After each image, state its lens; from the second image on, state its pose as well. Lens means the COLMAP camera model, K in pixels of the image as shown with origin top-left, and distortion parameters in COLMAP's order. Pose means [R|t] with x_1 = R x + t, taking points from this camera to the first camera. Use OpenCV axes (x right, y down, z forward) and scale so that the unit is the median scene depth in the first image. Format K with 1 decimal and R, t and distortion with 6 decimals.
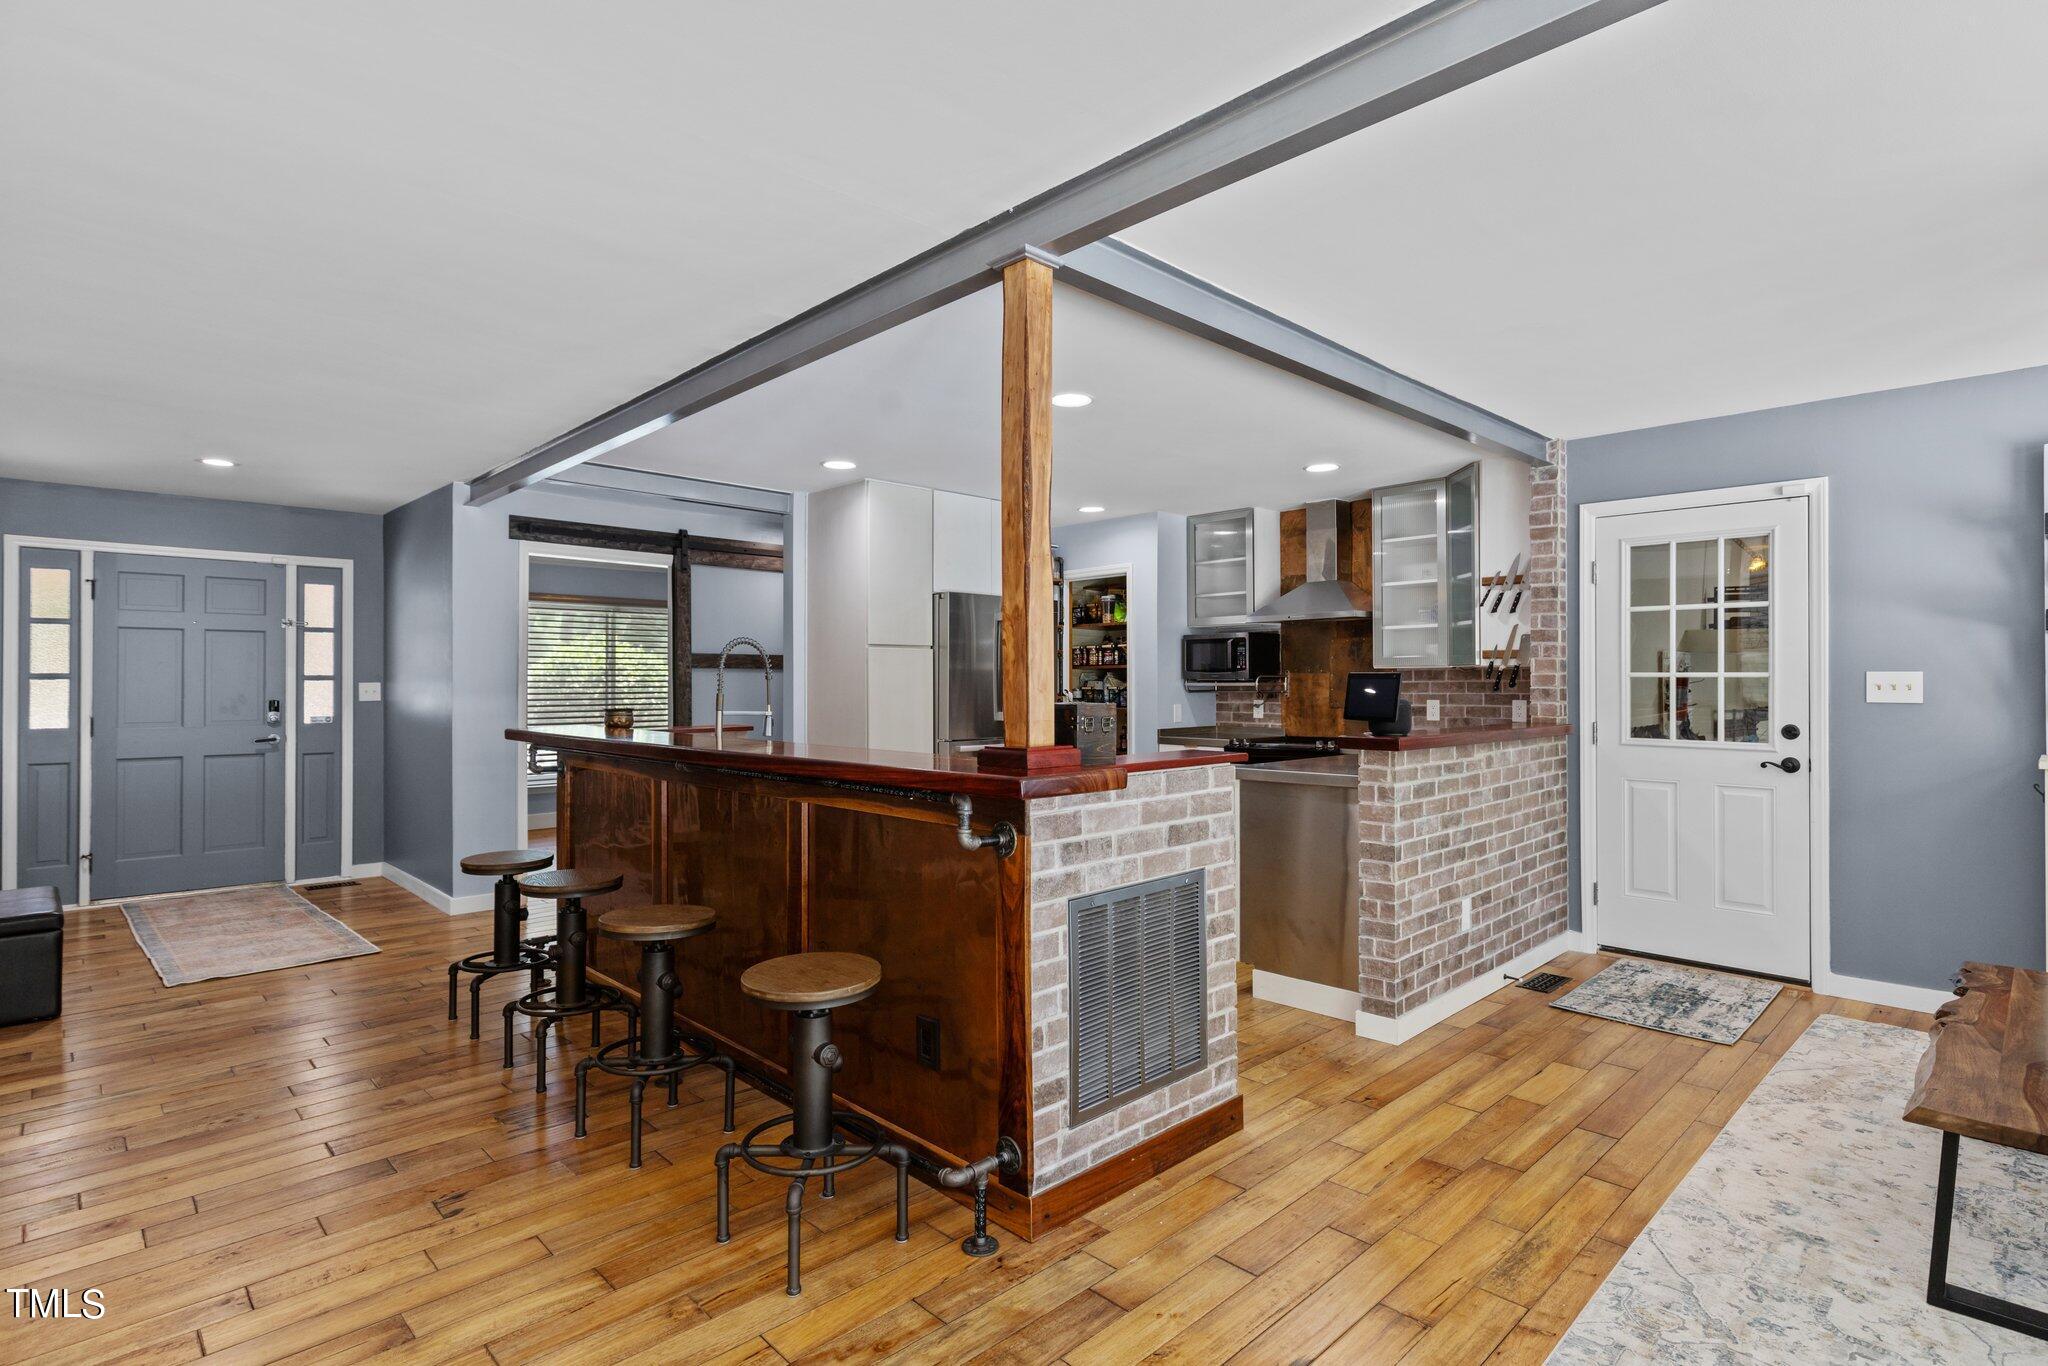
lens RADIAL K [[1019.6, 0, 1029.2], [0, 1019.6, 675.3], [0, 0, 1]] dist [0.001384, 0.000798]
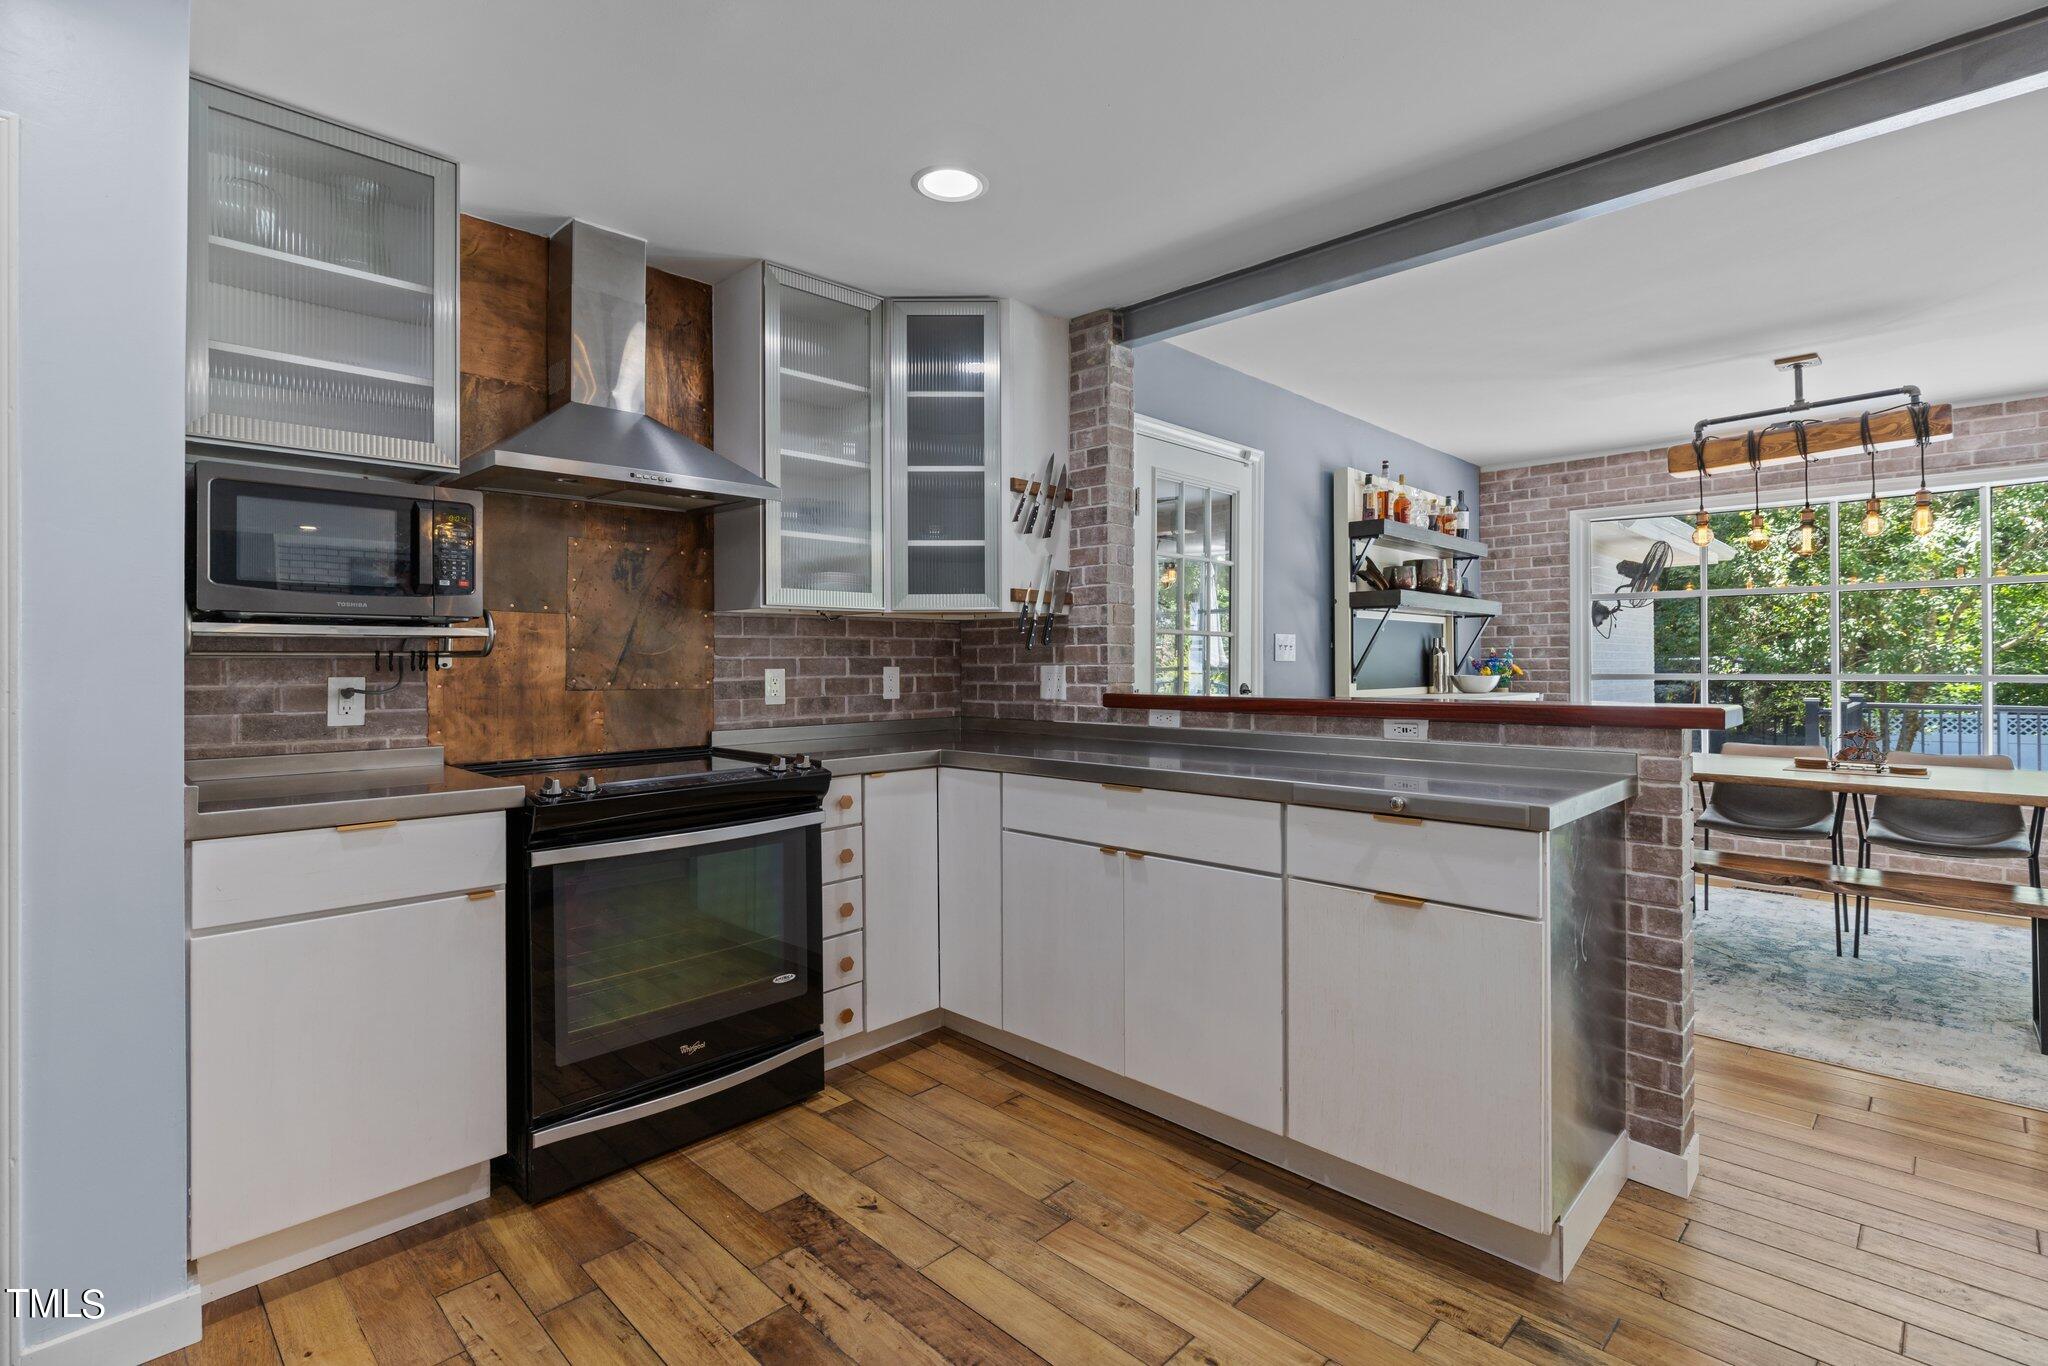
lens RADIAL K [[956.9, 0, 1025.5], [0, 956.9, 659.1], [0, 0, 1]] dist [0.001089, 0.000117]
pose [[-0.029231, 0.005713, 0.999556, -0.221306], [-0.003465, 0.999977, -0.005817, 0.031446], [-0.999567, -0.003633, -0.029211, 1.286922]]
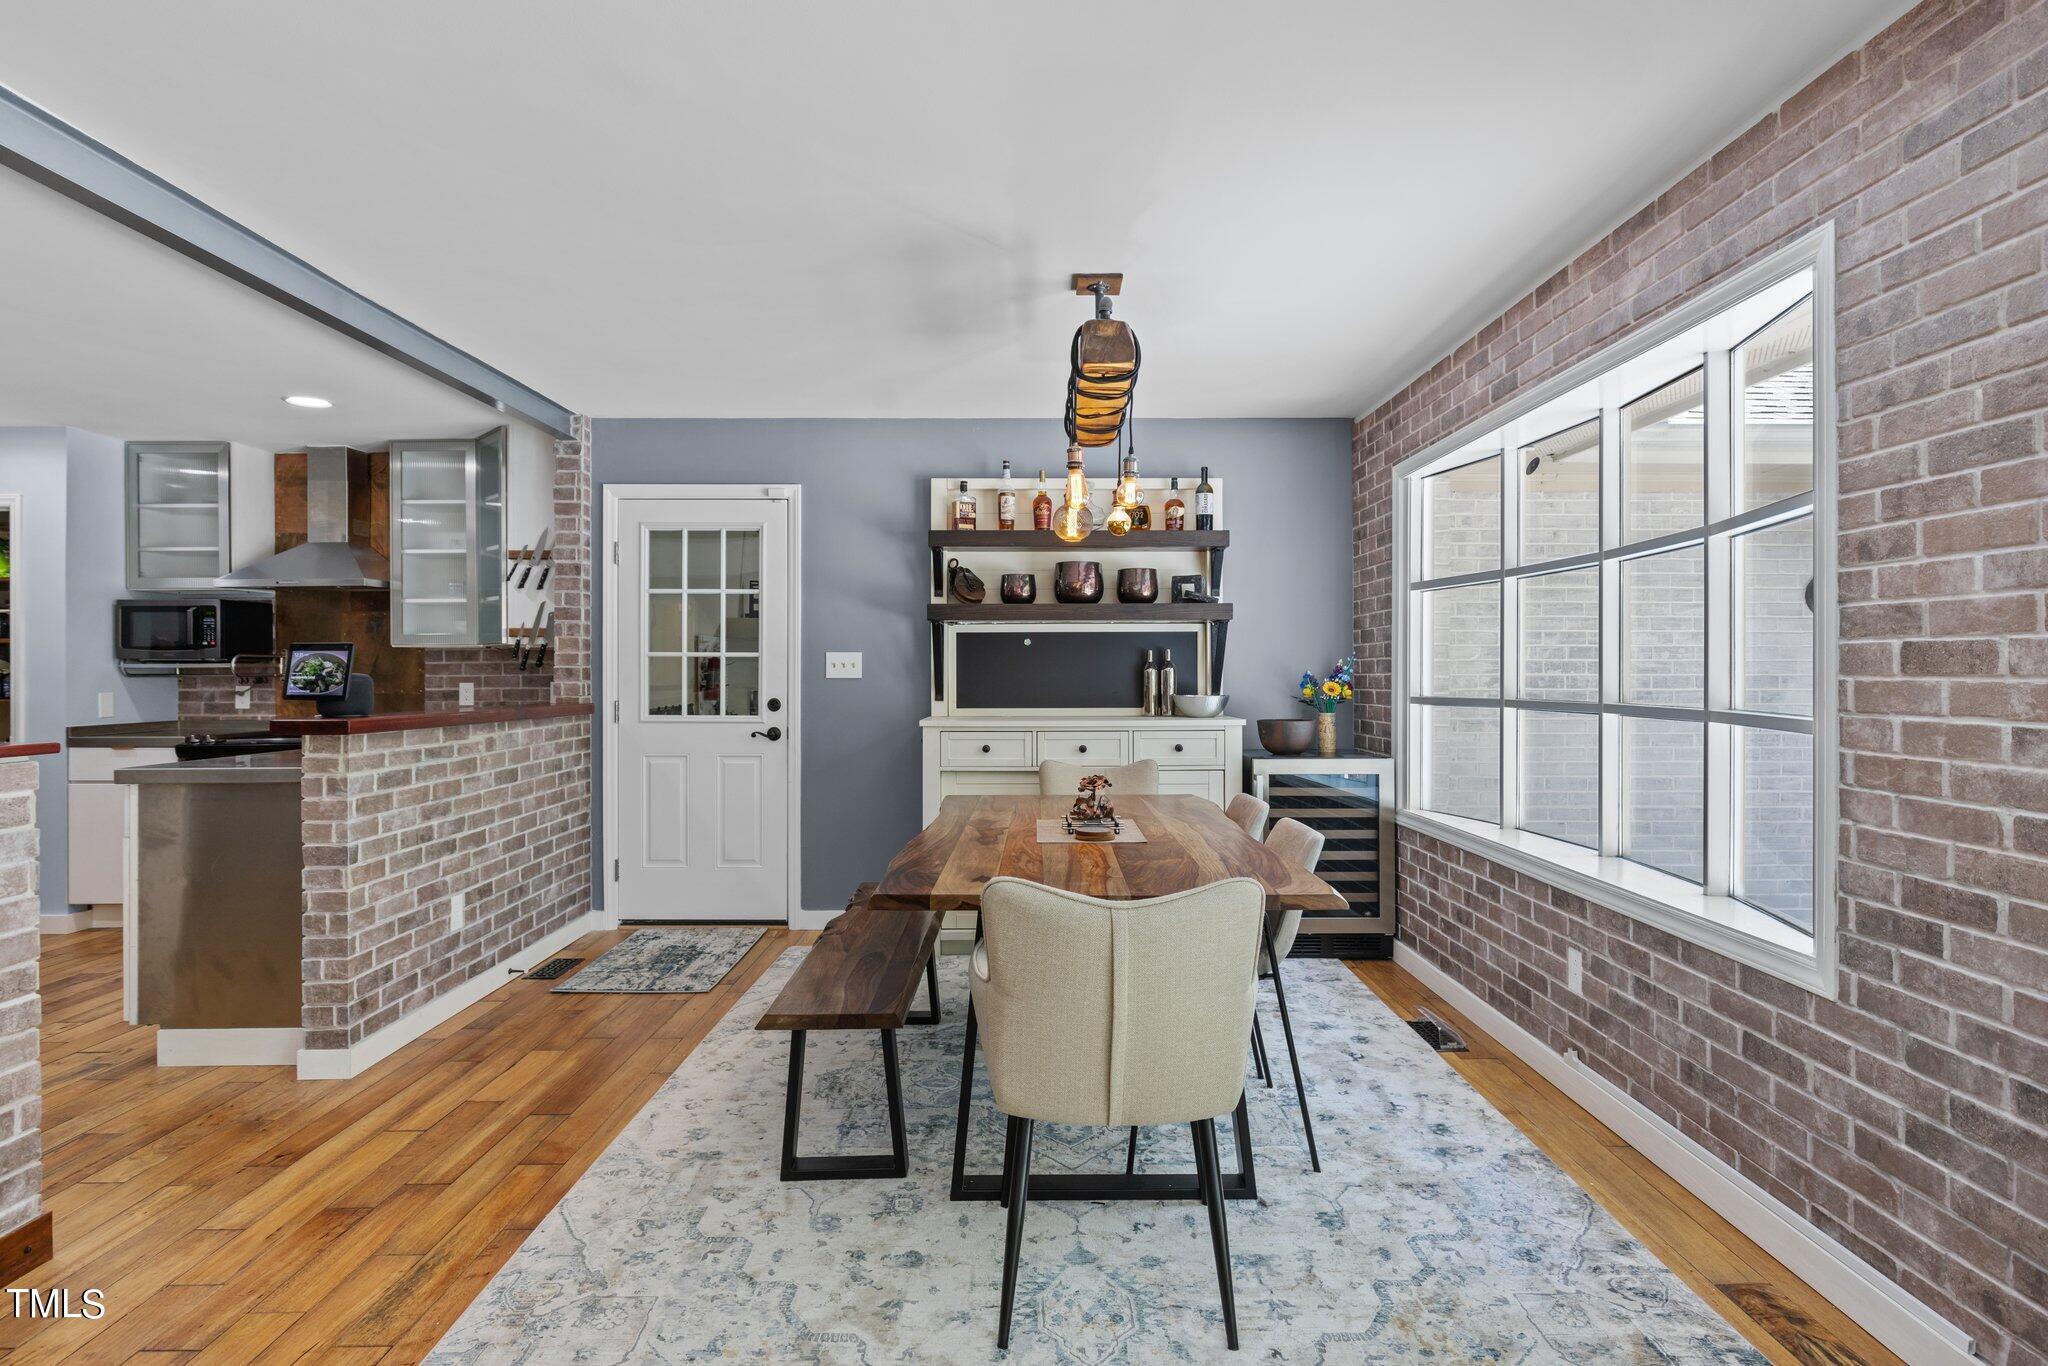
lens RADIAL K [[1038.8, 0, 1030.8], [0, 1038.8, 674.6], [0, 0, 1]] dist [0.000264, 0.000478]
pose [[0.693538, -0.001417, 0.720418, 0.112774], [-0.003333, 0.999981, 0.005176, 0.015132], [-0.720412, -0.005990, 0.693521, -0.011982]]
